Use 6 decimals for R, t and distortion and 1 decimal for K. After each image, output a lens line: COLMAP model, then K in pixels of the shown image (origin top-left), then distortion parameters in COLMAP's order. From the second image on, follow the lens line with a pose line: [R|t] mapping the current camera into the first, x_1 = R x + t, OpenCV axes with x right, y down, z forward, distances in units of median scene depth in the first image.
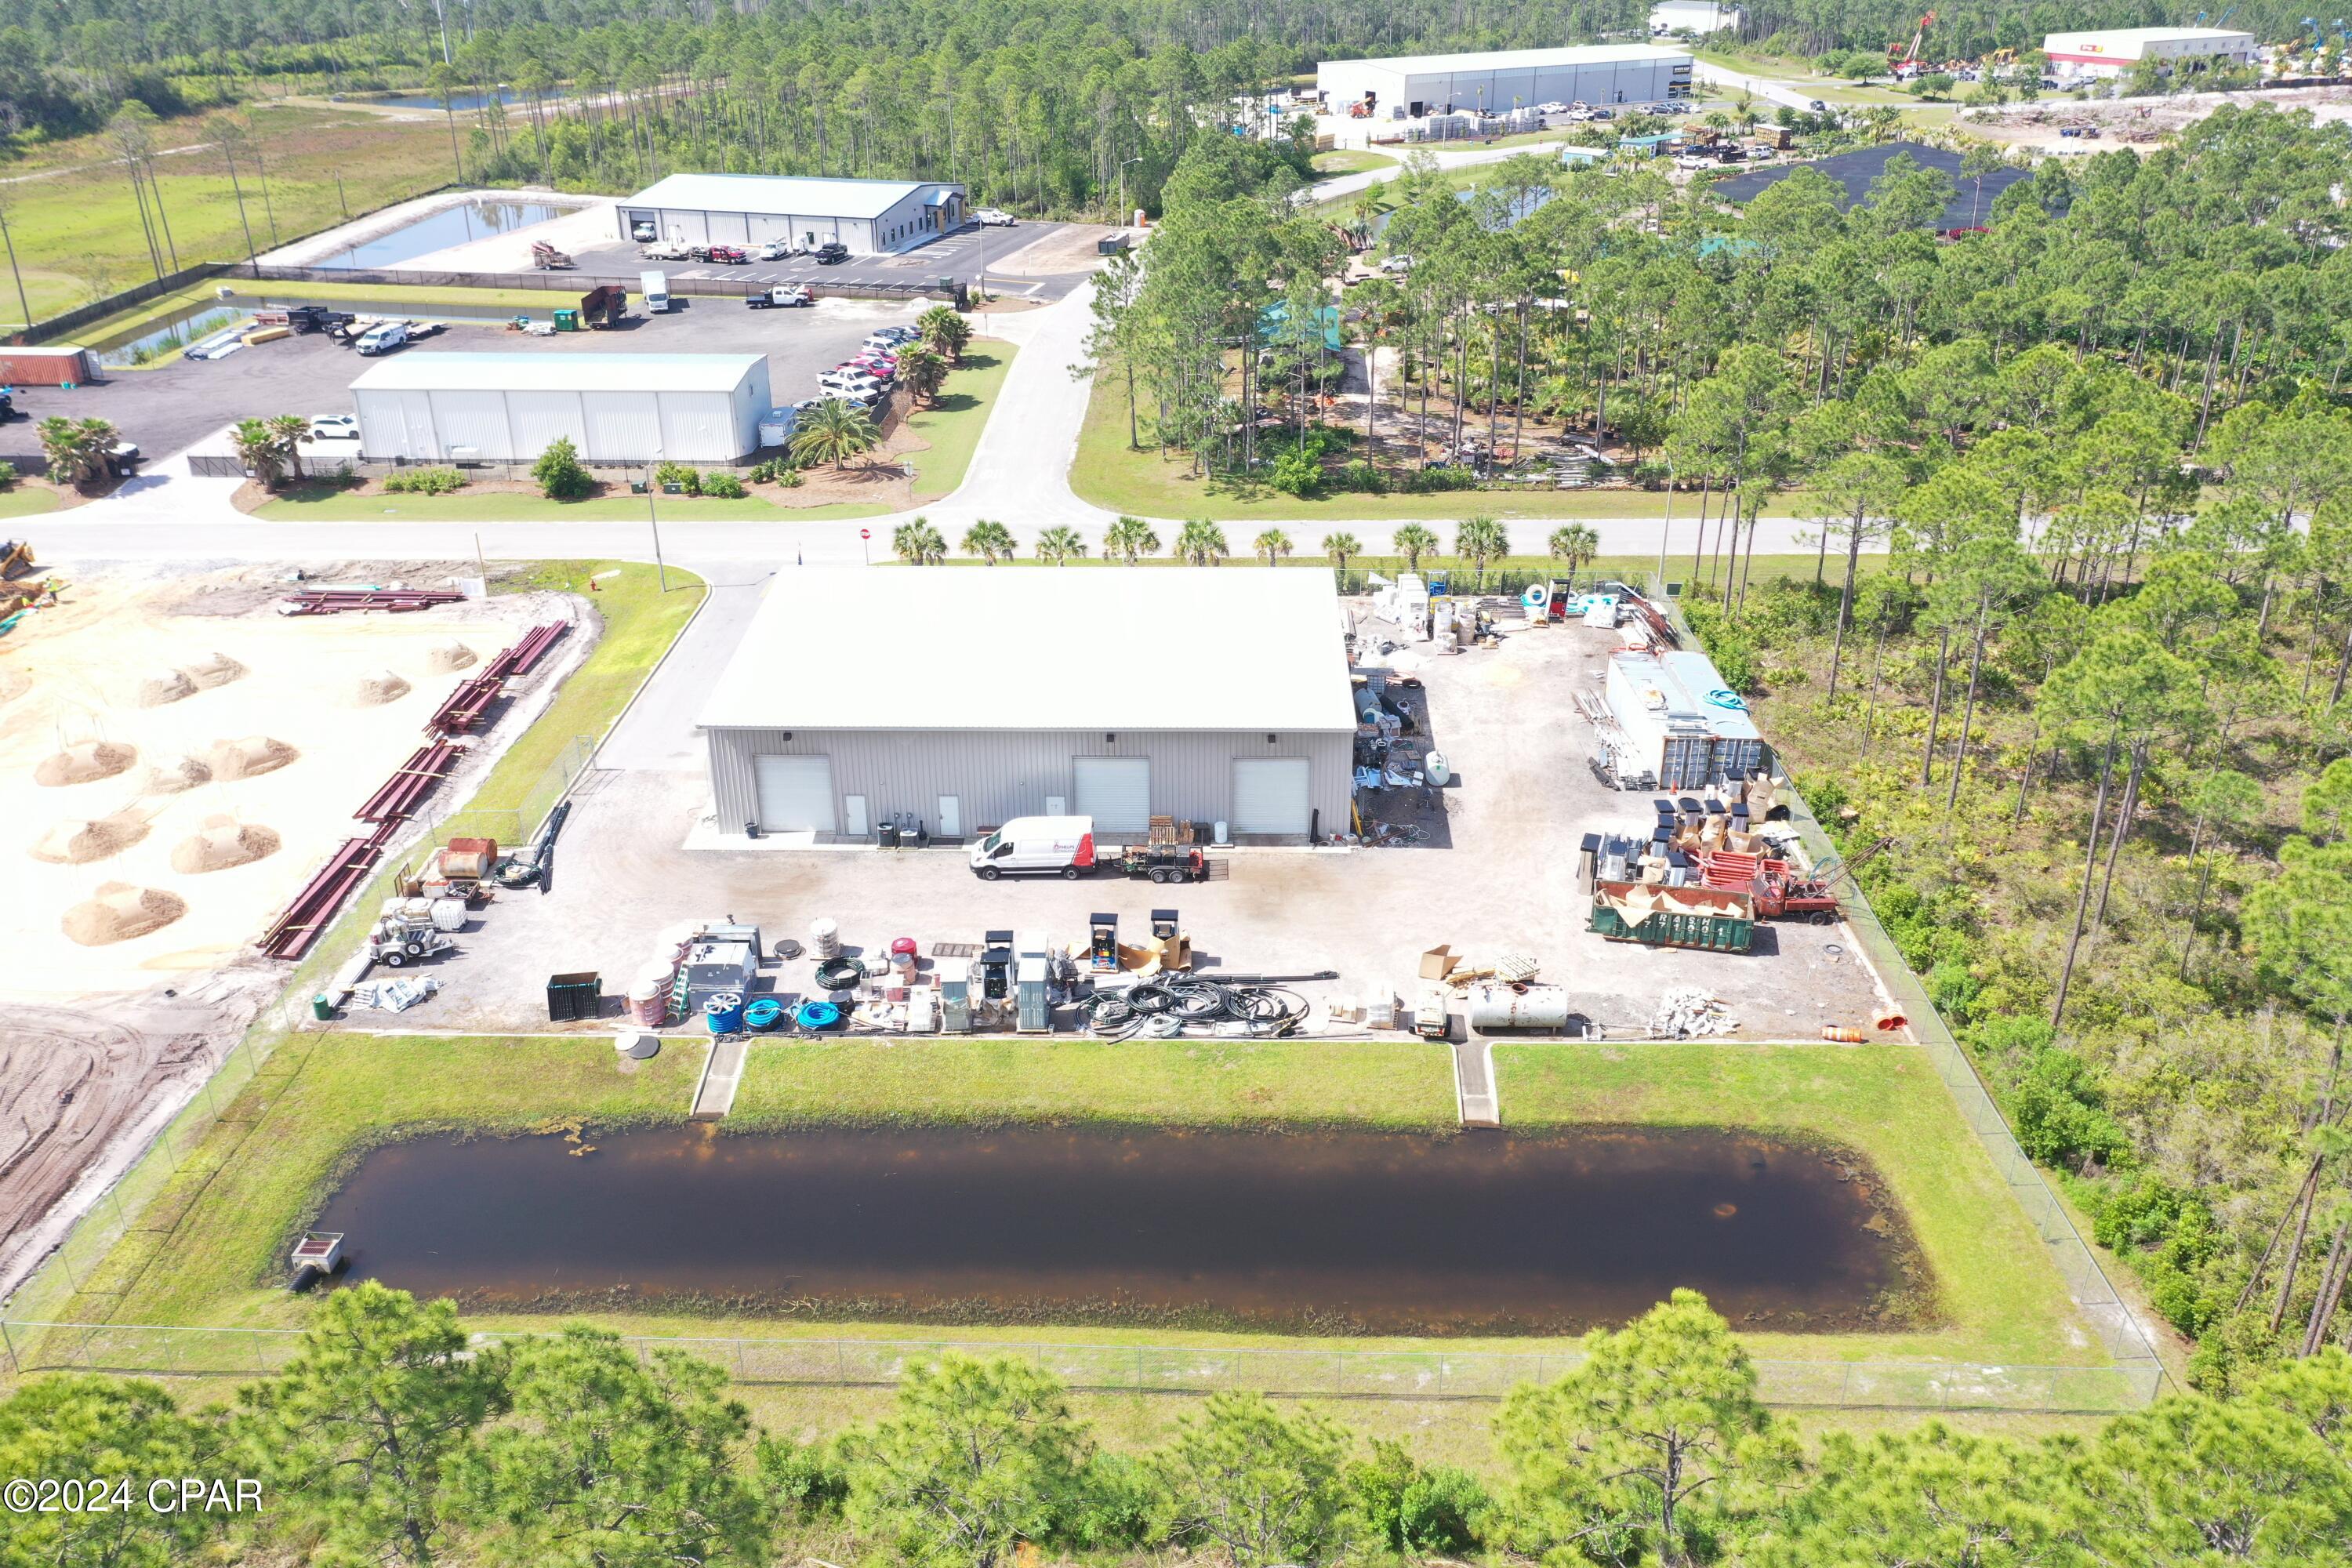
lens RADIAL K [[1857.6, 0, 1176.0], [0, 1857.6, 784.0], [0, 0, 1]] dist [0.006632, 0.011004]
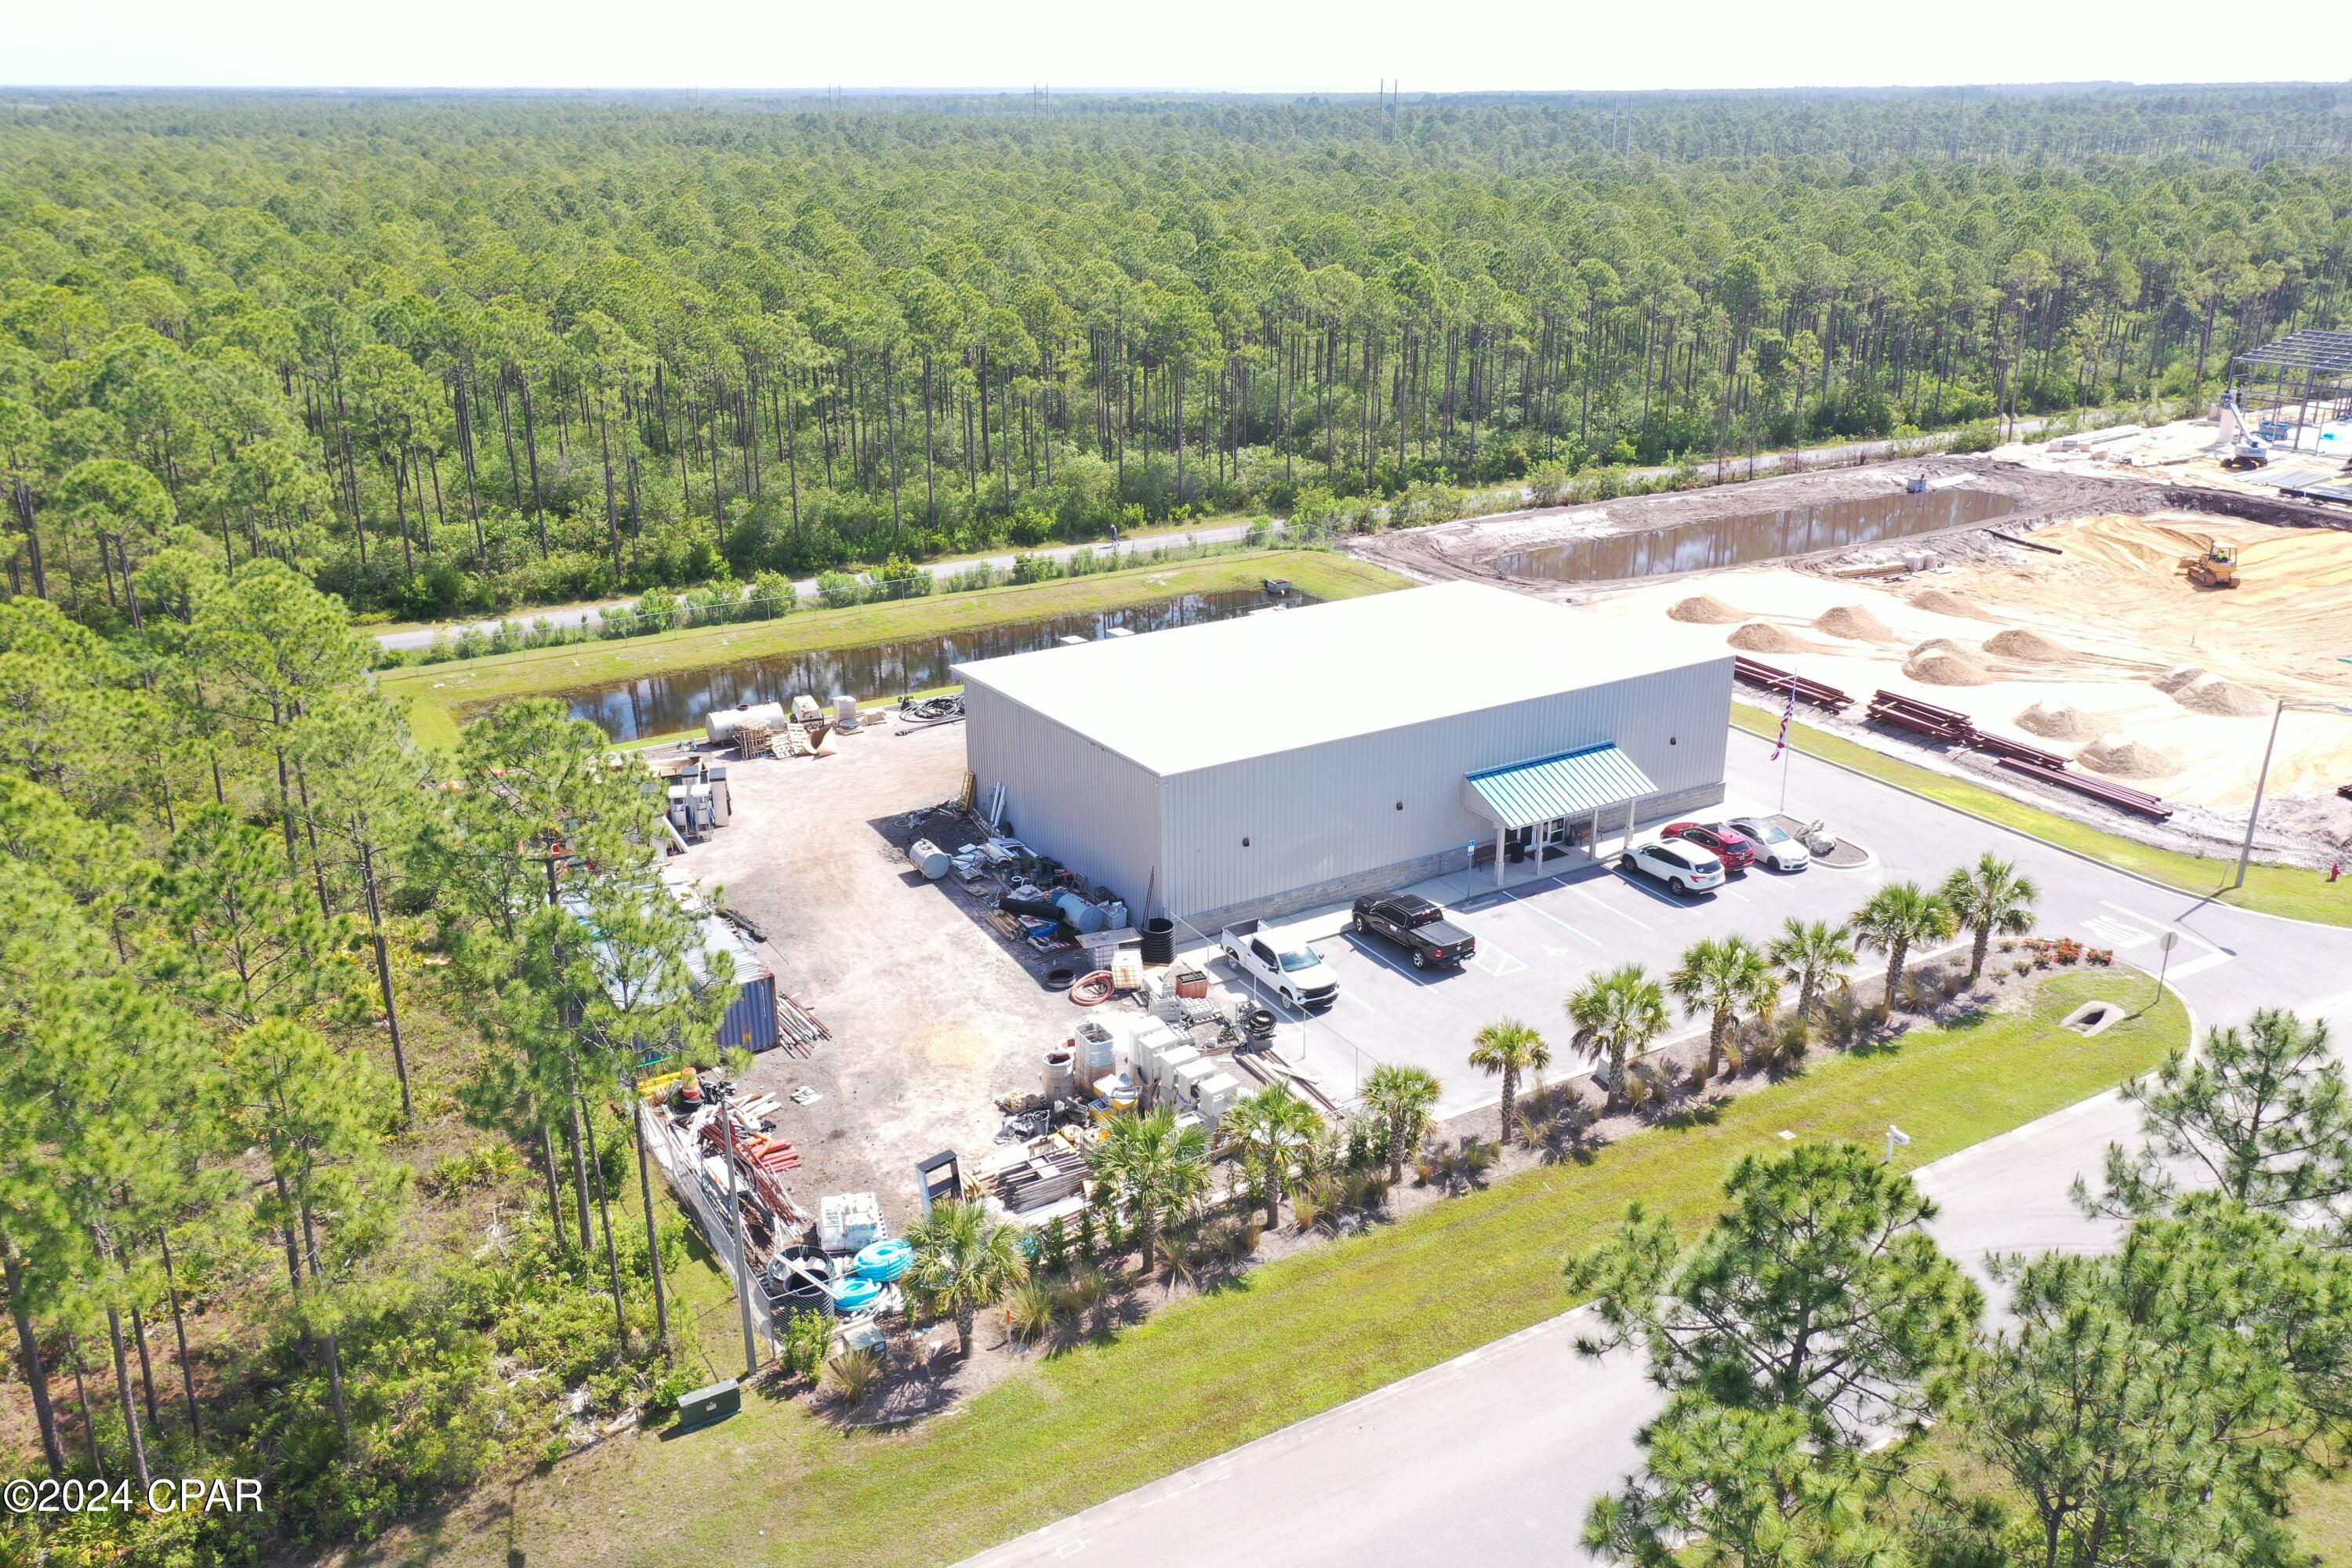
lens RADIAL K [[1857.6, 0, 1176.0], [0, 1857.6, 784.0], [0, 0, 1]] dist [0.006632, 0.011004]
pose [[-0.852187, 0.188431, -0.488130, 0.478937], [-0.224293, 0.711290, 0.666152, -0.650506], [0.472726, 0.677171, -0.563888, 1.577731]]
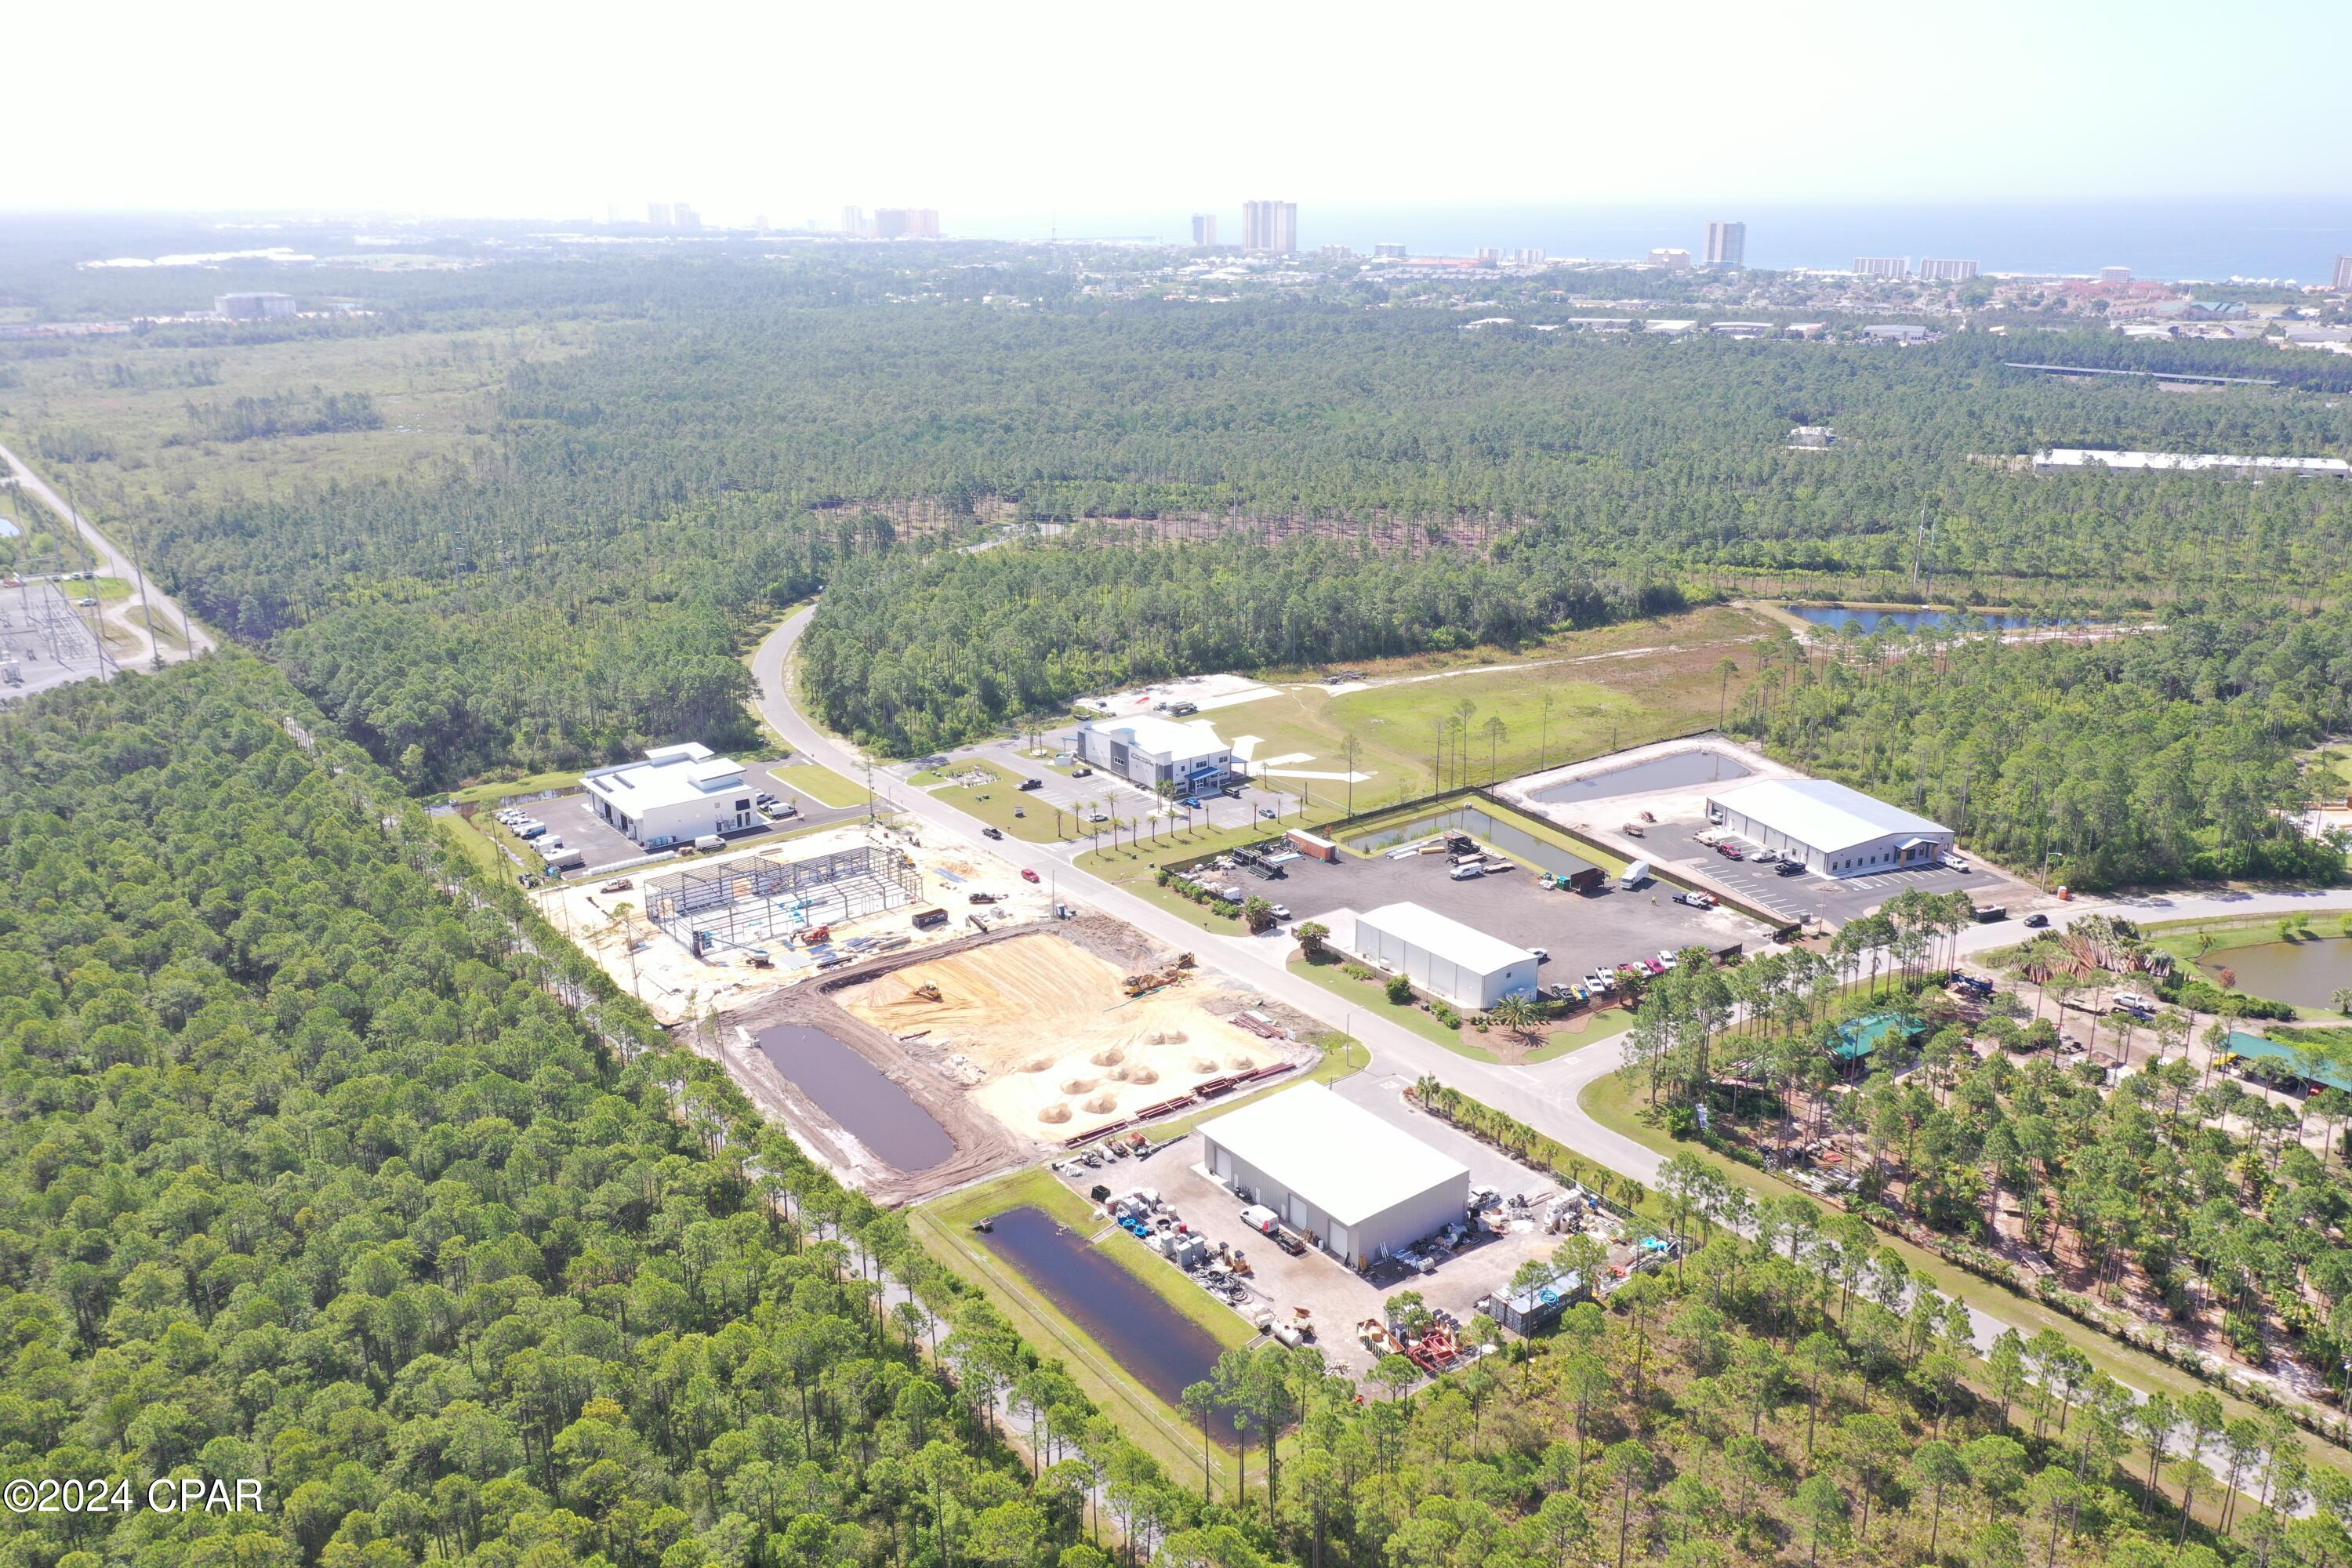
lens RADIAL K [[1857.6, 0, 1176.0], [0, 1857.6, 784.0], [0, 0, 1]] dist [0.006632, 0.011004]
pose [[0.603964, 0.239019, -0.760327, 1.661959], [-0.340114, 0.940043, 0.025346, -0.554858], [0.720798, 0.243289, 0.649046, -0.939487]]
